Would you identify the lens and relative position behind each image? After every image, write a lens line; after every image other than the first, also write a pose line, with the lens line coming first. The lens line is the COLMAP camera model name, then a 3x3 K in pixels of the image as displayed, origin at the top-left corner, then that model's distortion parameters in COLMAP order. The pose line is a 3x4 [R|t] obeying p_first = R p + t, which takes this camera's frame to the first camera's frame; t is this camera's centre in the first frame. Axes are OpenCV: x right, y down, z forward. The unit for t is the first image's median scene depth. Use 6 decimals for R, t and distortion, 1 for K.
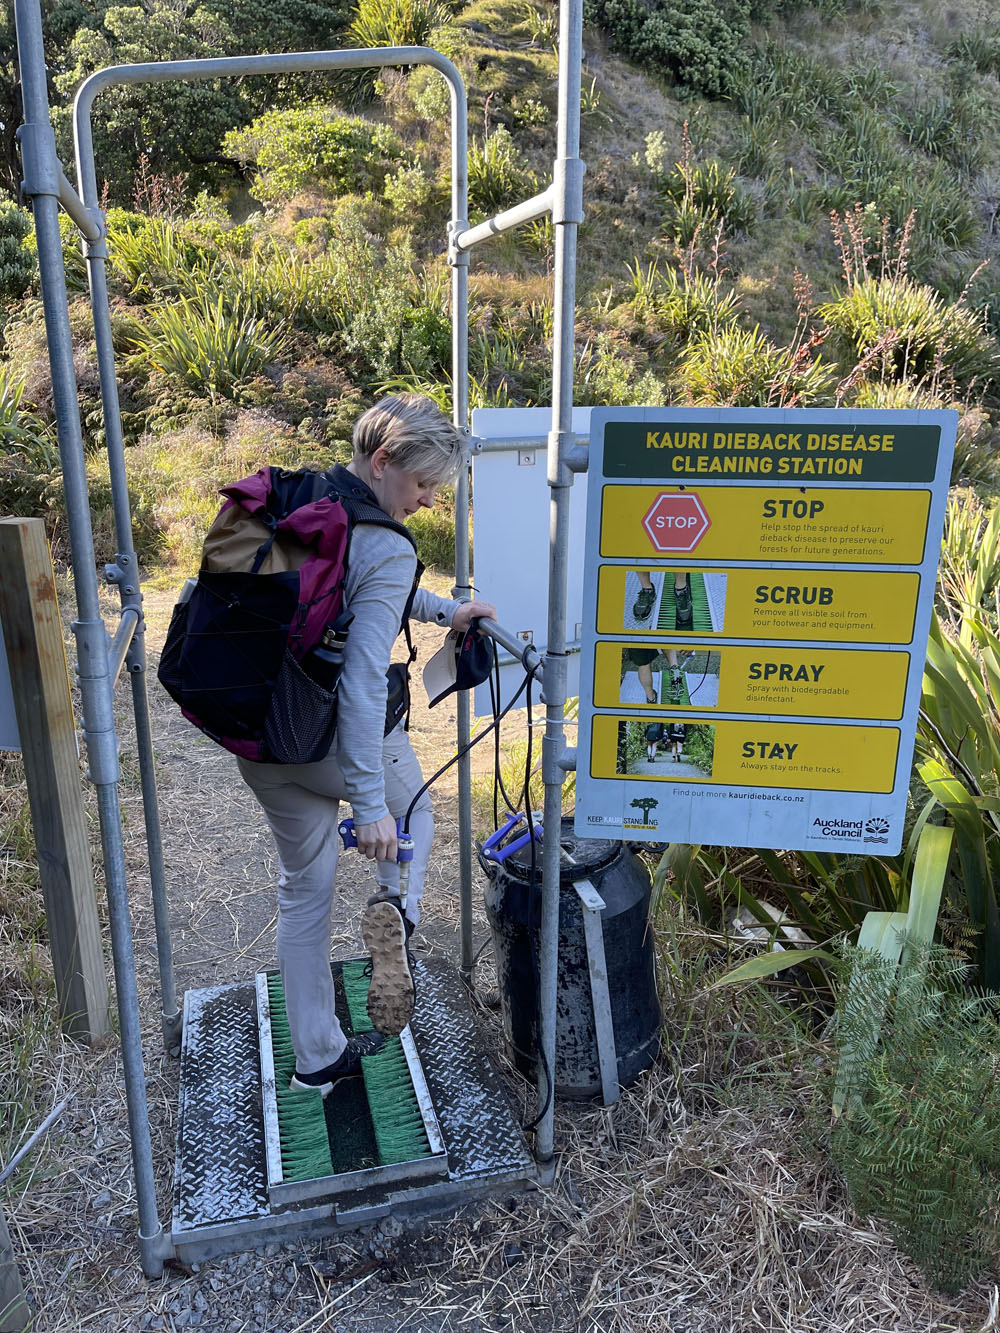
lens RADIAL K [[1011.0, 0, 489.5], [0, 1011.0, 668.9], [0, 0, 1]] dist [0.058009, -0.065370]
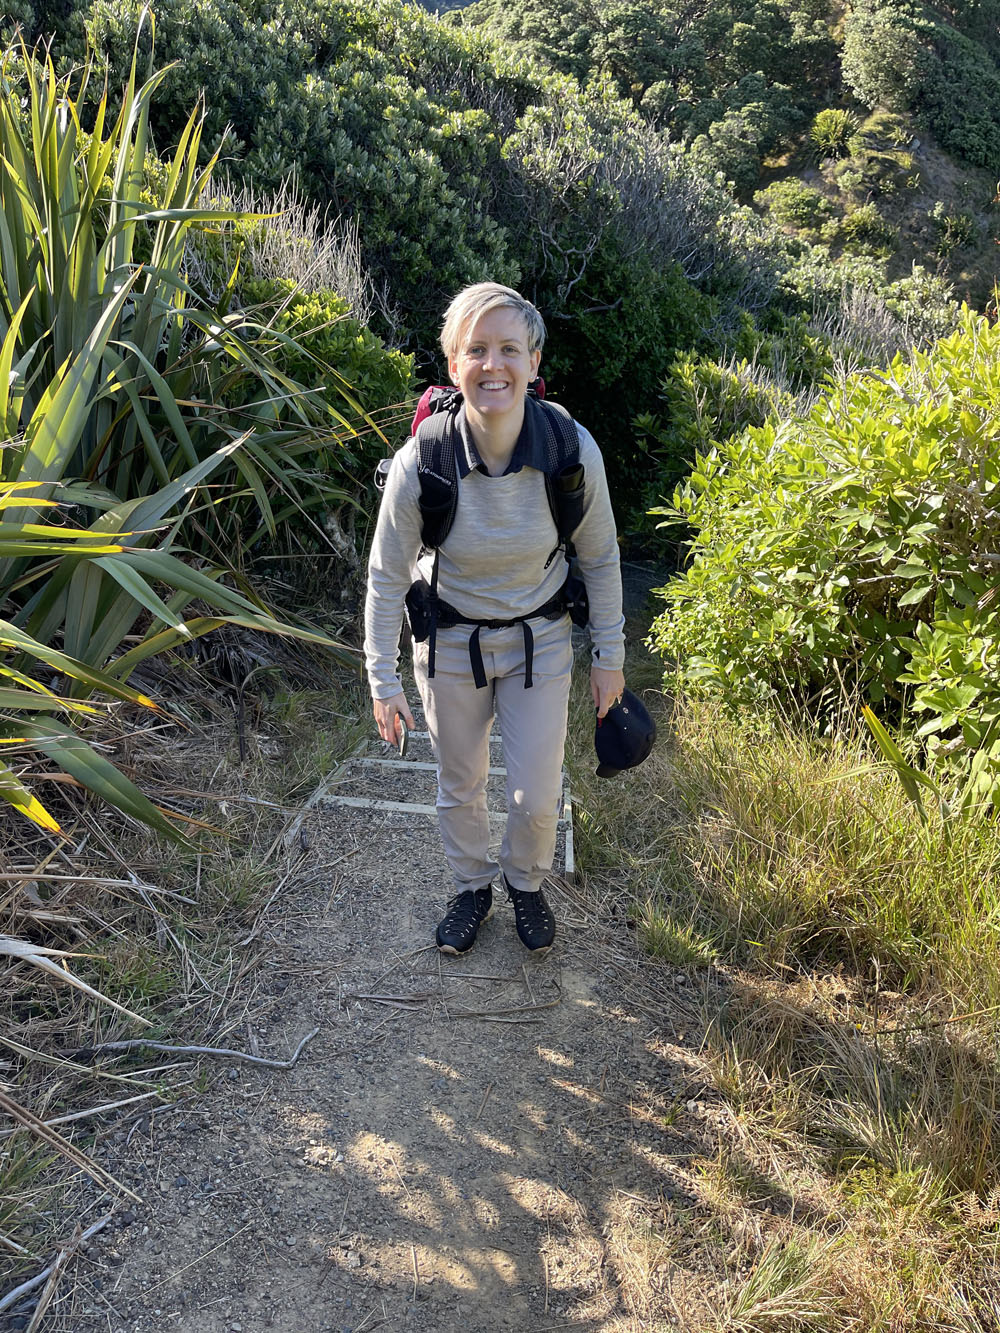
lens RADIAL K [[1011.0, 0, 502.4], [0, 1011.0, 668.2], [0, 0, 1]] dist [0.058009, -0.065370]
pose [[0.965511, 0.164996, -0.201406, -0.186628], [-0.124010, 0.971611, 0.201478, 0.199935], [0.228931, -0.169553, 0.958563, -1.955220]]
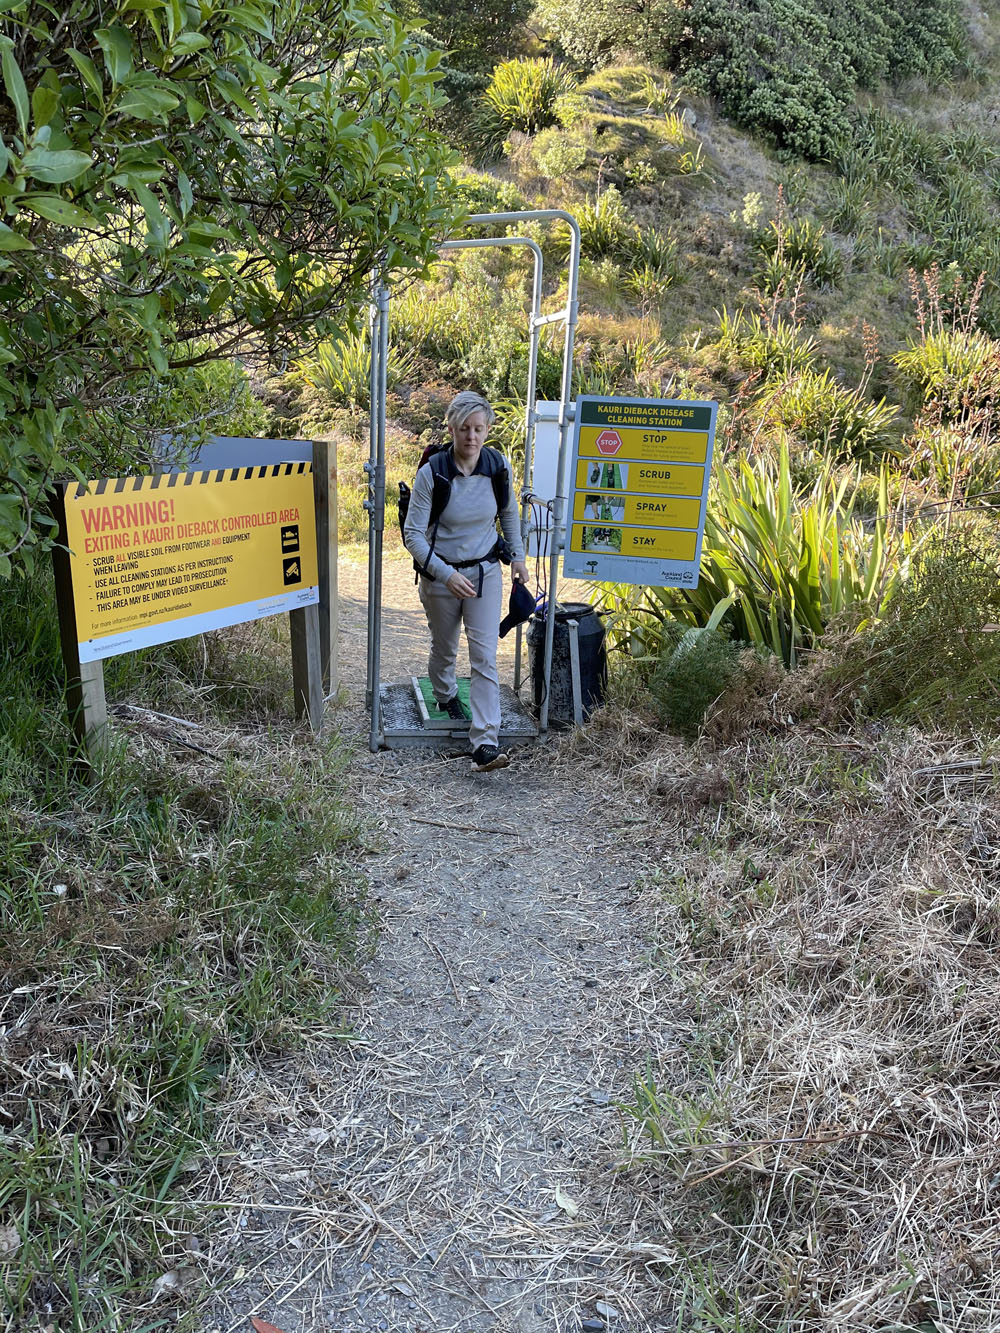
lens RADIAL K [[1011.0, 0, 485.7], [0, 1011.0, 658.8], [0, 0, 1]] dist [0.058009, -0.065370]
pose [[0.993491, 0.068014, -0.091377, 0.012107], [-0.071322, 0.996893, -0.033429, 0.040087], [0.088820, 0.039729, 0.995255, -0.121551]]
